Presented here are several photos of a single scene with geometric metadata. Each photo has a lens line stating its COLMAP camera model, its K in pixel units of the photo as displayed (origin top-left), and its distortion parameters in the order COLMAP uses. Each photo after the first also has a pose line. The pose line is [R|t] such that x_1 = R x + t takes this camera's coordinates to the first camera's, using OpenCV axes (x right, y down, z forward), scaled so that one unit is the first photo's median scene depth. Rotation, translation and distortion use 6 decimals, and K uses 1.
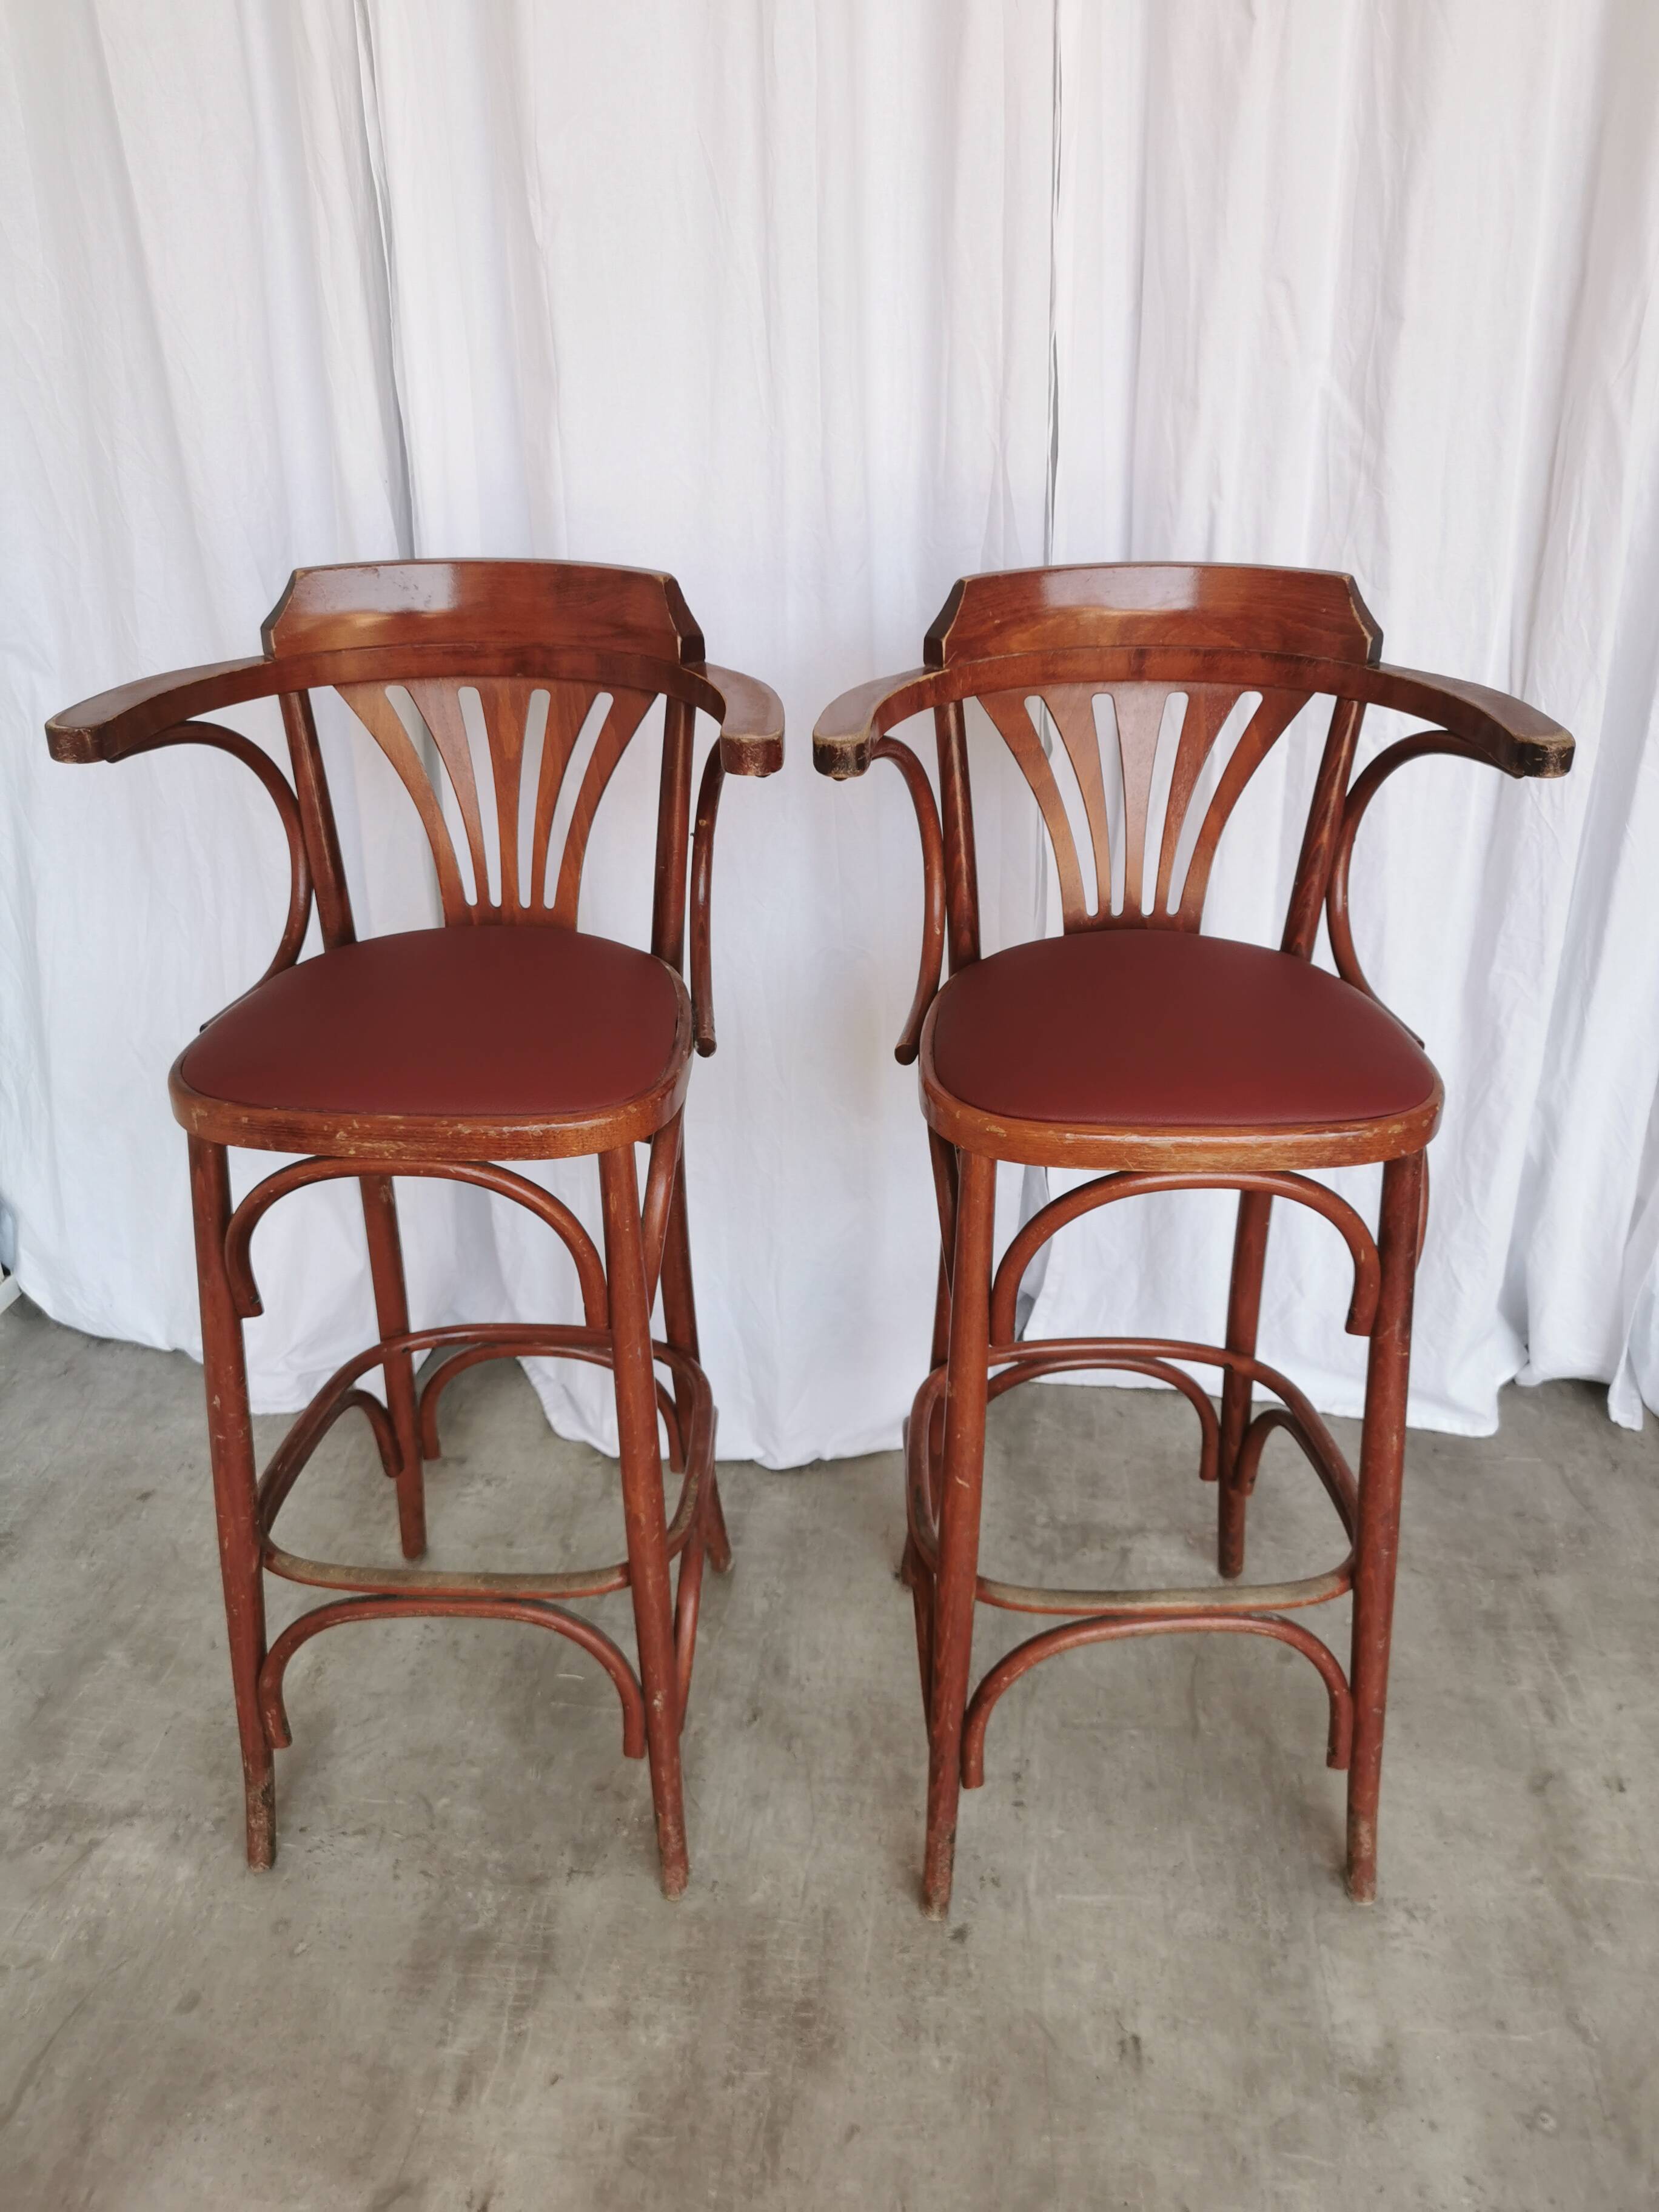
lens RADIAL K [[1731.0, 0, 837.8], [0, 1731.0, 1102.4], [0, 0, 1]] dist [0.038059, -0.050897]
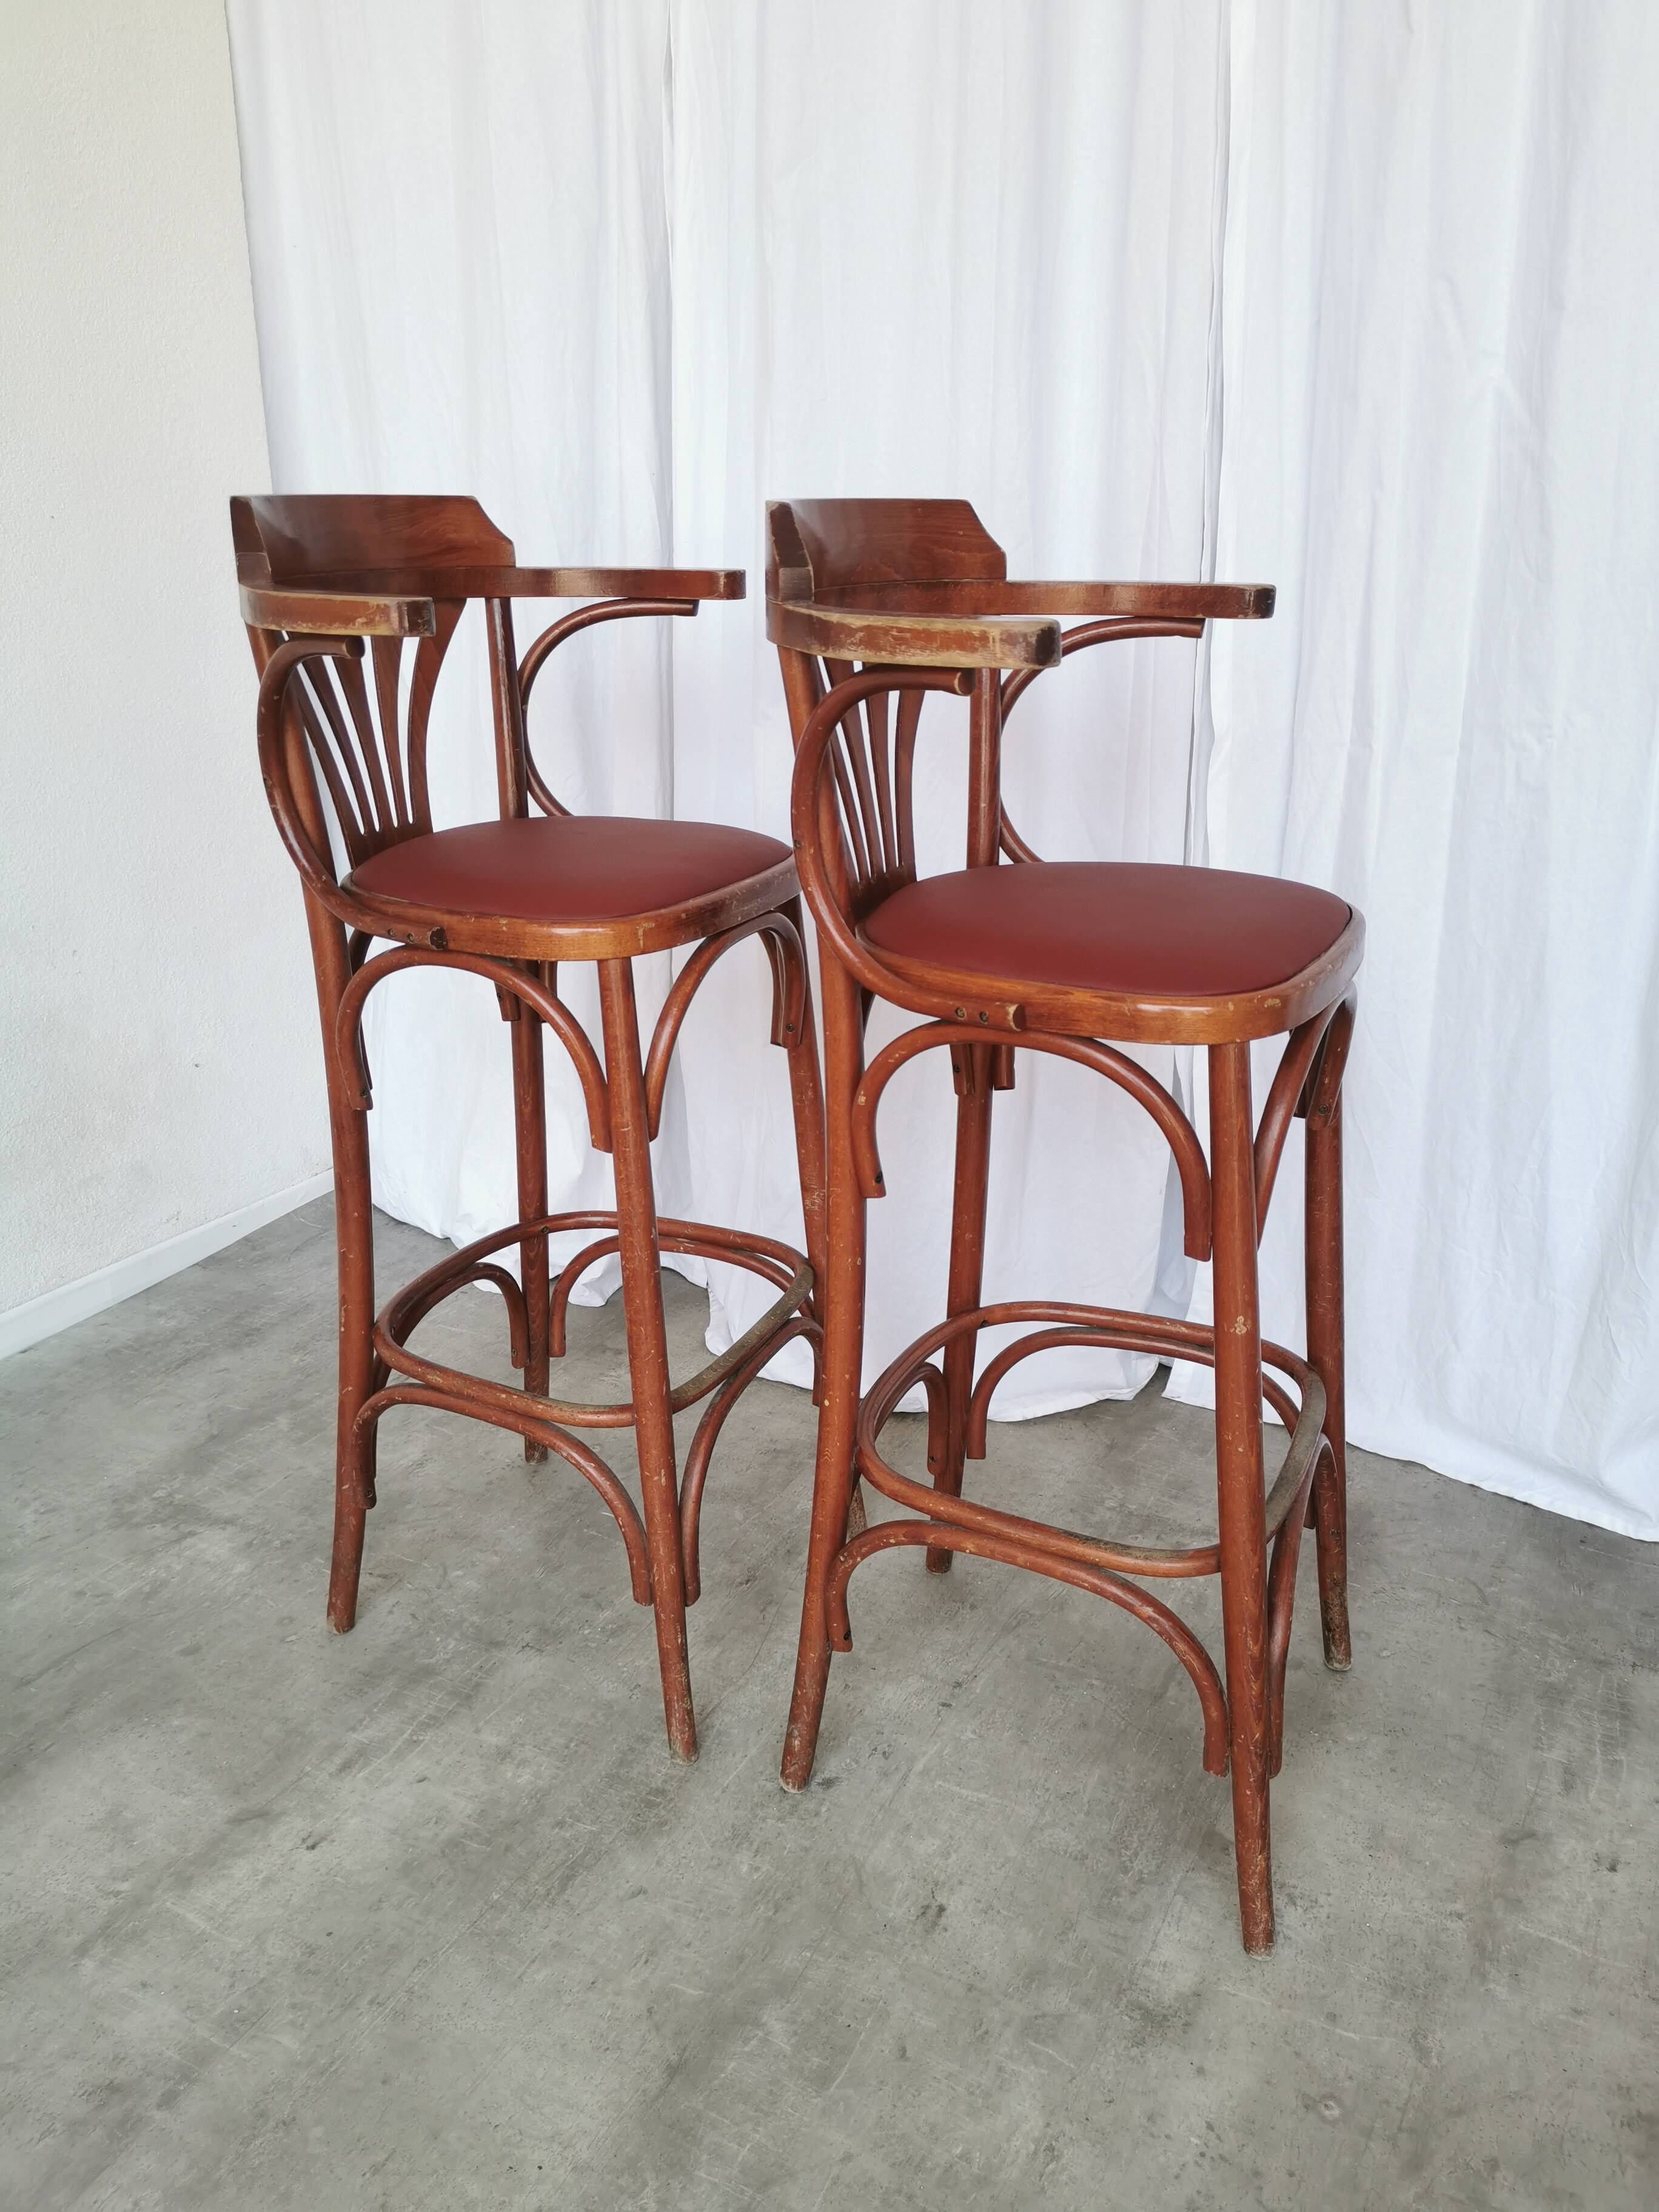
lens RADIAL K [[1731.0, 0, 827.3], [0, 1731.0, 1099.9], [0, 0, 1]] dist [0.038059, -0.050897]
pose [[0.925321, 0.128095, -0.356893, 0.378684], [-0.176611, 0.978479, -0.106709, 0.195790], [0.335544, 0.161771, 0.928030, -0.003618]]
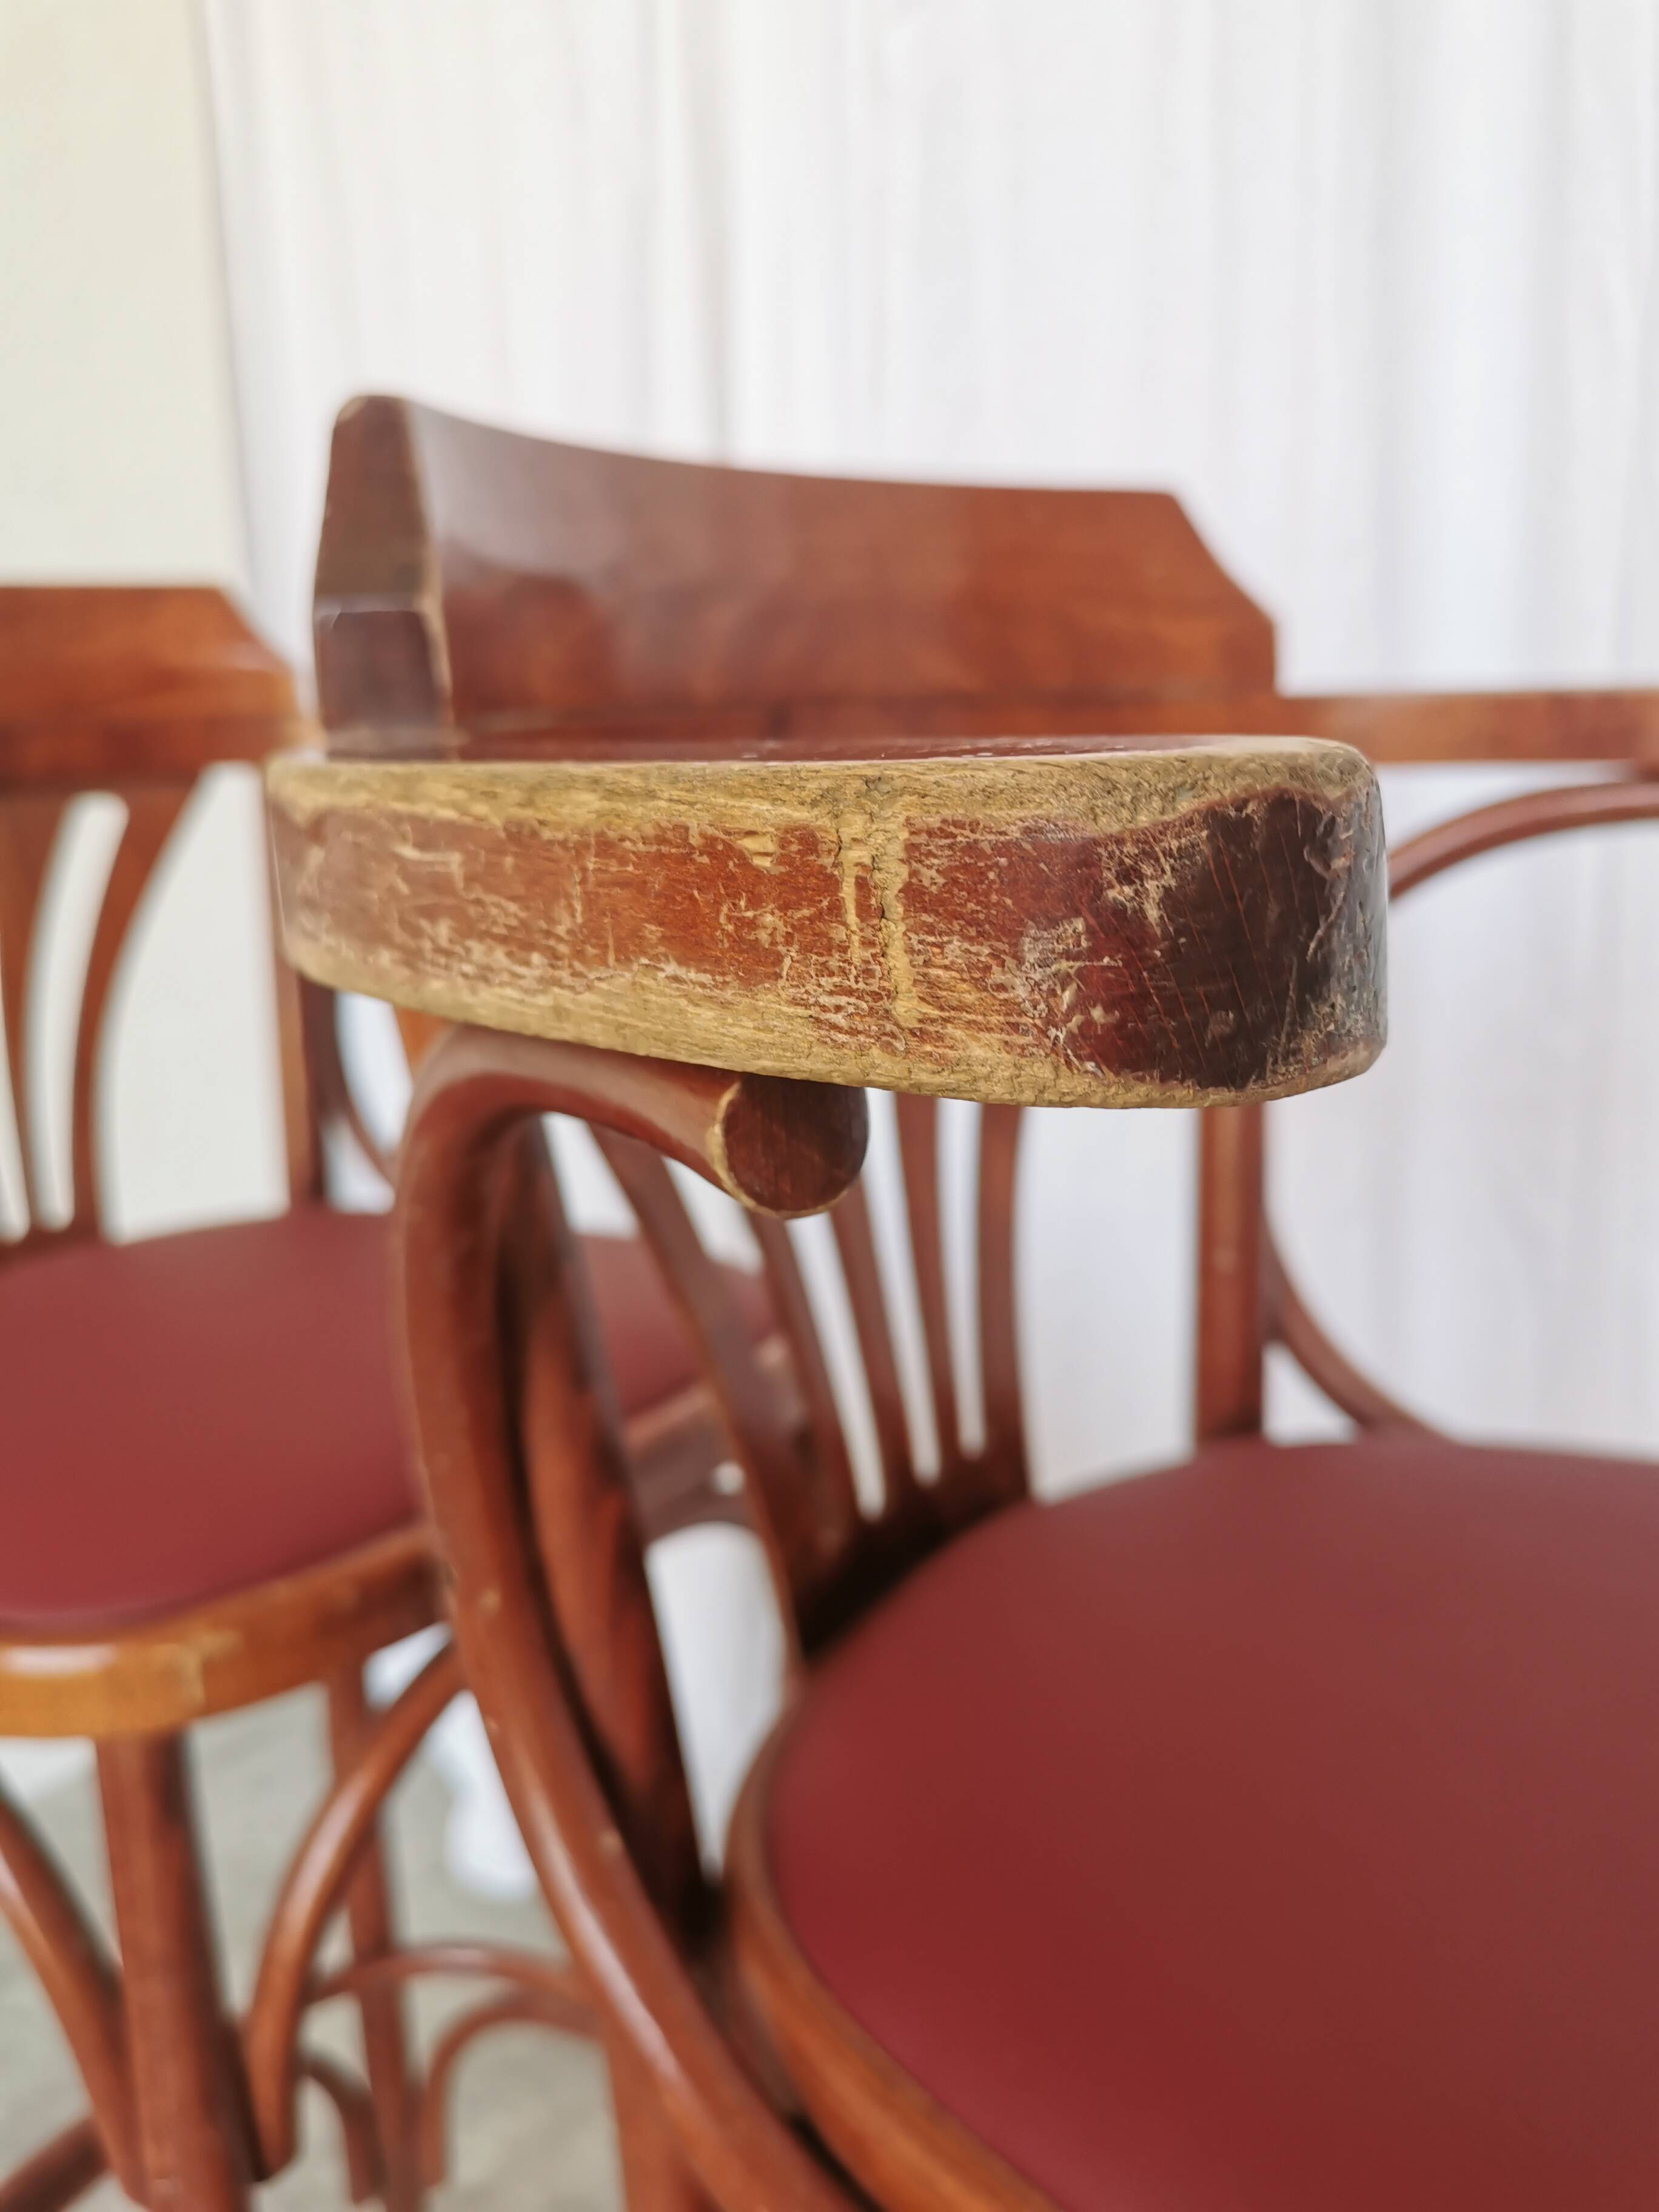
lens RADIAL K [[1923.9, 0, 832.4], [0, 1923.9, 1096.3], [0, 0, 1]] dist [-0.007764, -0.000692]
pose [[0.843603, 0.090742, -0.529245, 0.232130], [-0.222605, 0.956034, -0.190910, -0.026749], [0.488653, 0.278865, 0.826712, 0.519463]]
